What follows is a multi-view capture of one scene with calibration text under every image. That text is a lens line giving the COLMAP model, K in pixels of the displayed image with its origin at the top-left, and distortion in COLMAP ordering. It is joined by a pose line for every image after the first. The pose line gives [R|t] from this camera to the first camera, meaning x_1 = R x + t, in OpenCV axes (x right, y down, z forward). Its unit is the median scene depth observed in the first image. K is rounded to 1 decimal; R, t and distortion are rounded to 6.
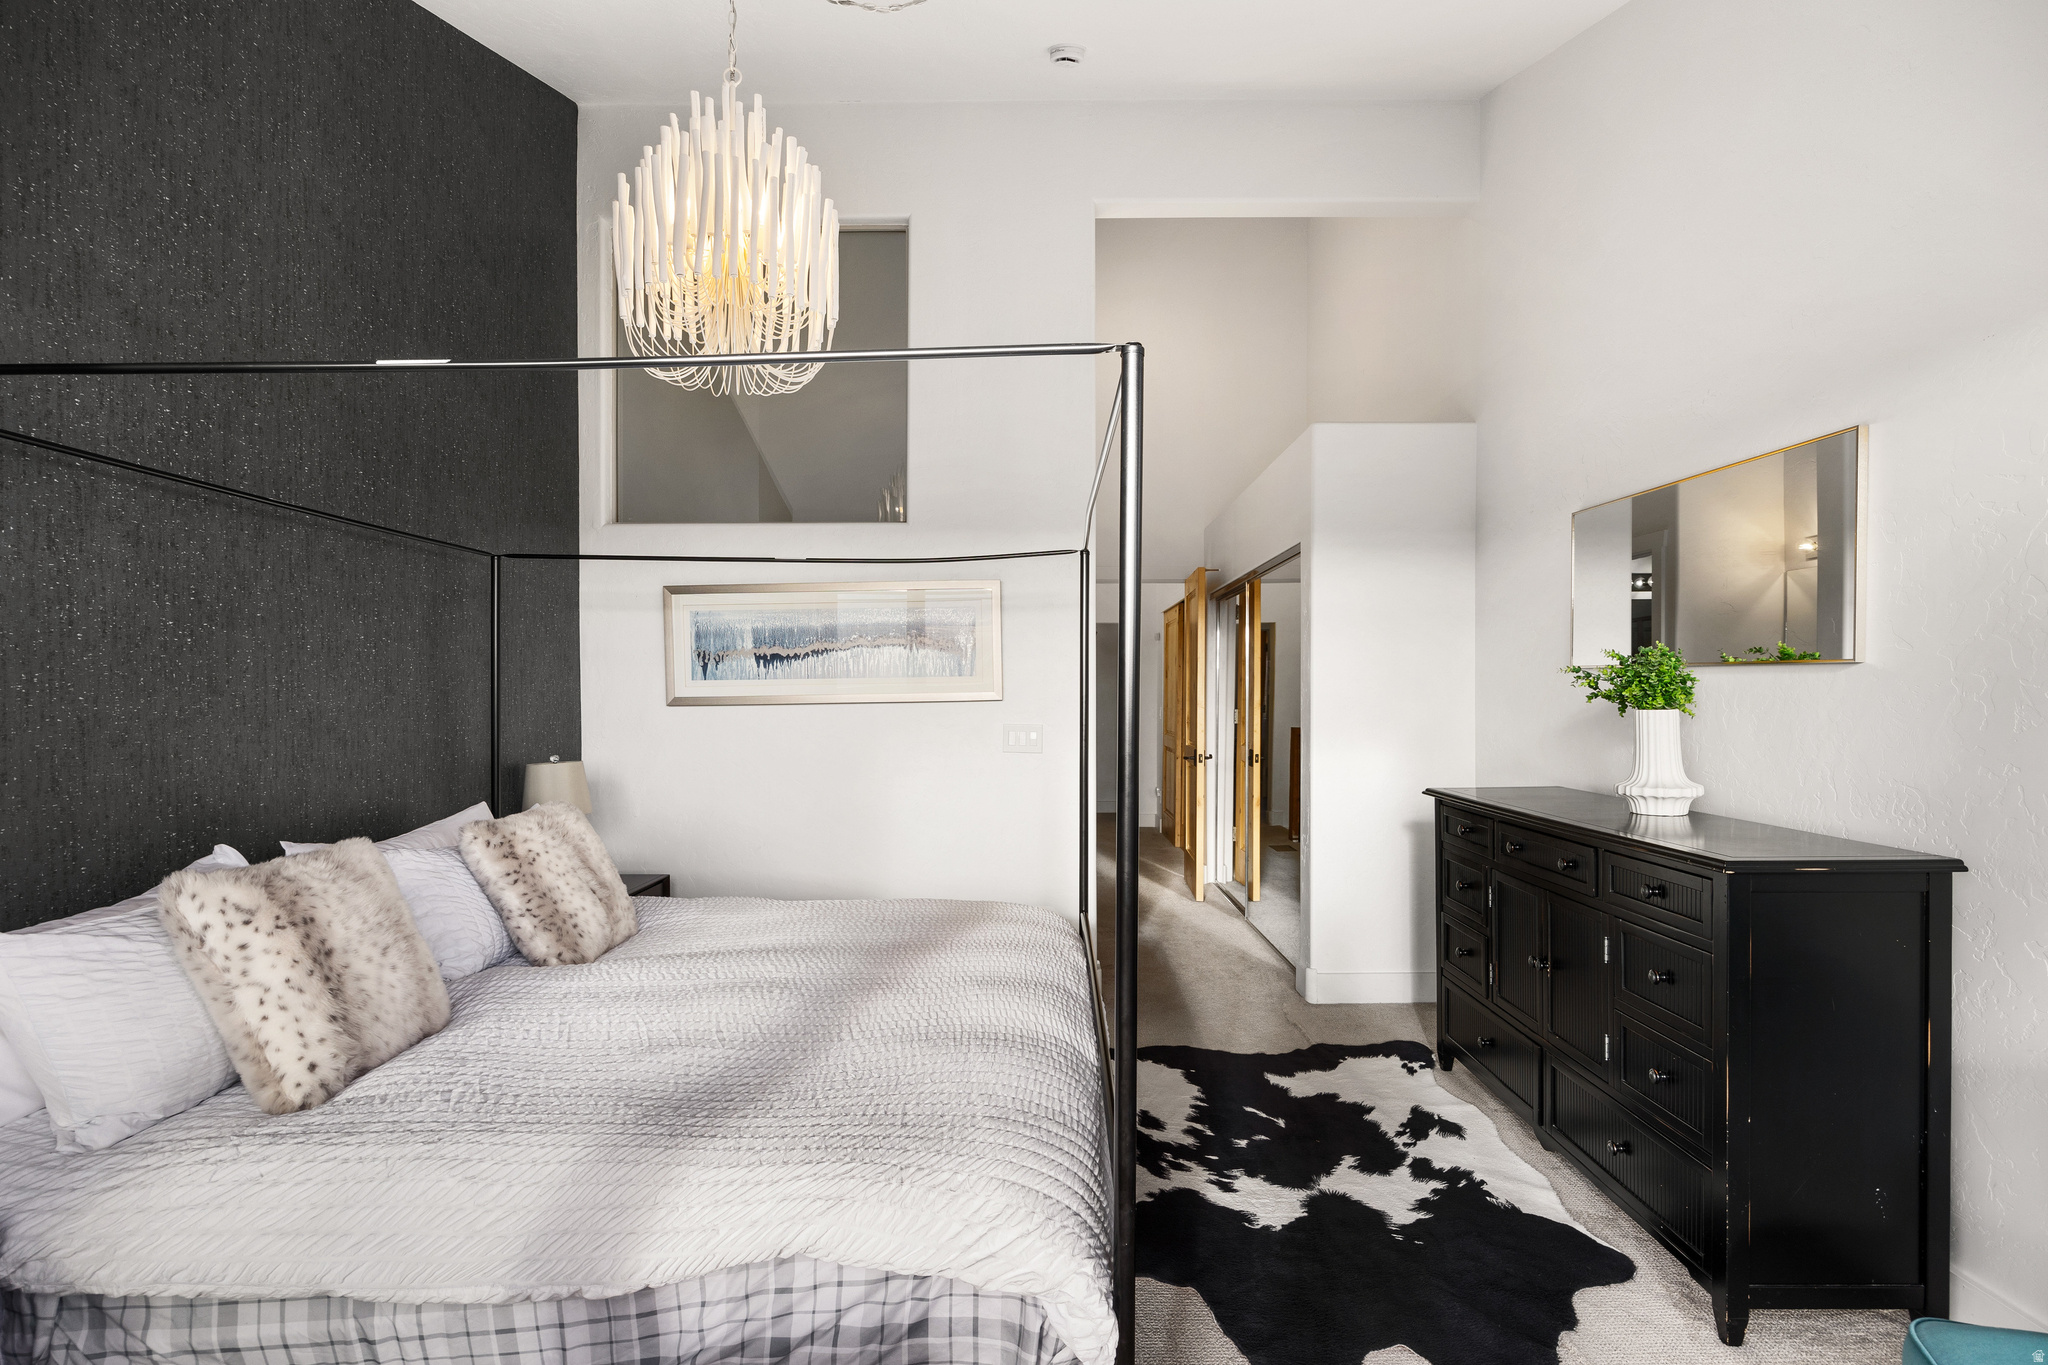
lens RADIAL K [[995.4, 0, 1032.2], [0, 995.4, 680.9], [0, 0, 1]] dist [-0.009041, -0.000809]
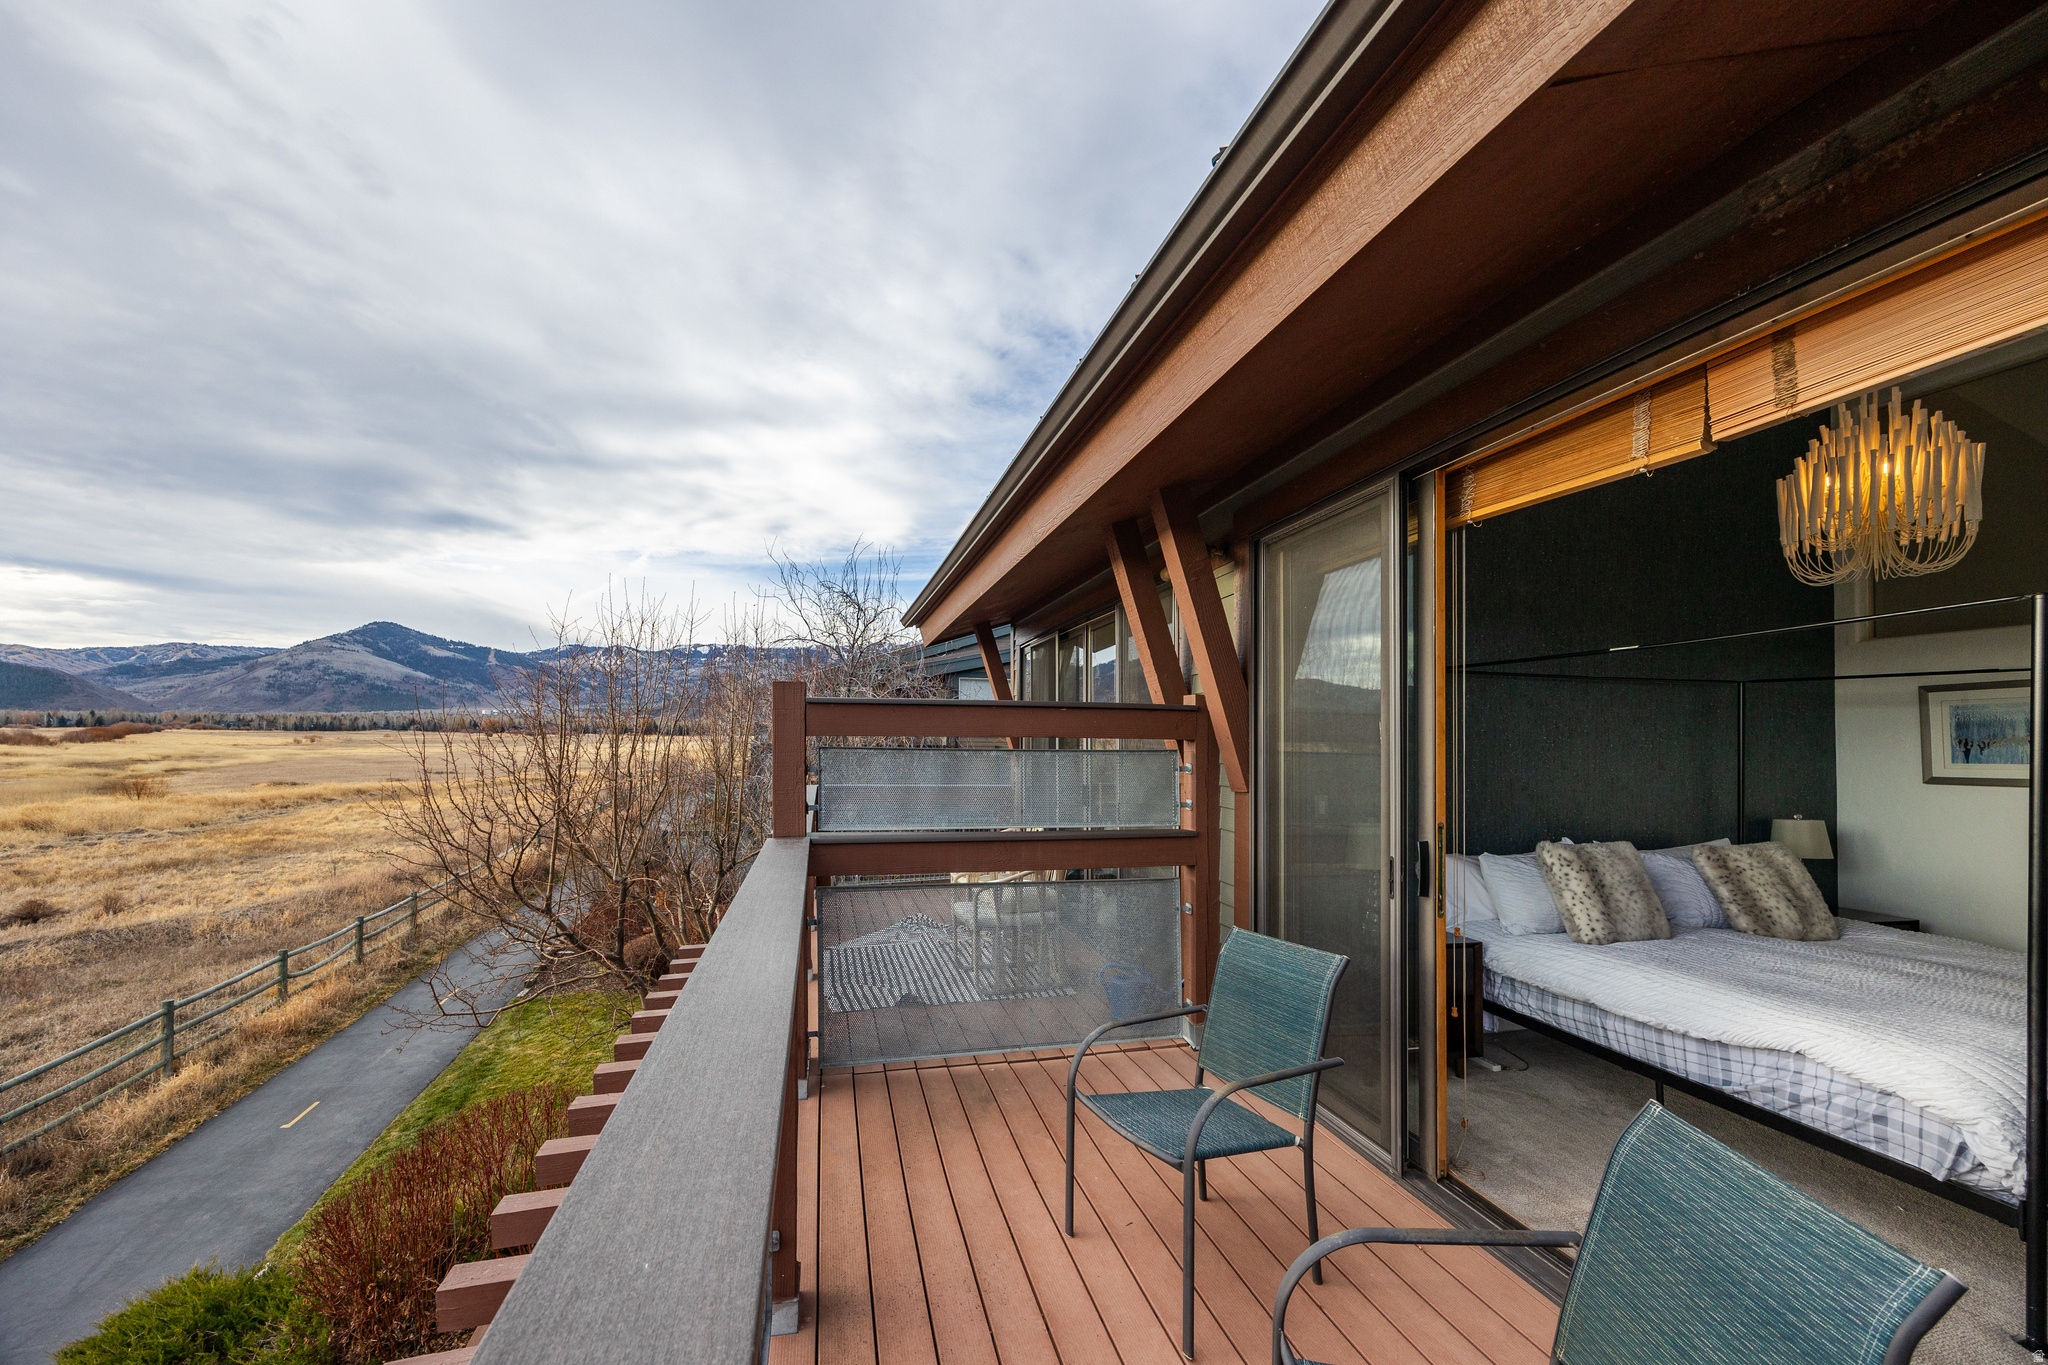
lens RADIAL K [[788.1, 0, 999.3], [0, 788.1, 741.8], [0, 0, 1]] dist [-0.007574, 0.000175]
pose [[0.224555, 0.003171, -0.974456, 0.736888], [-0.002802, 0.999993, 0.002609, -0.061030], [0.974457, 0.002145, 0.224562, -0.764949]]
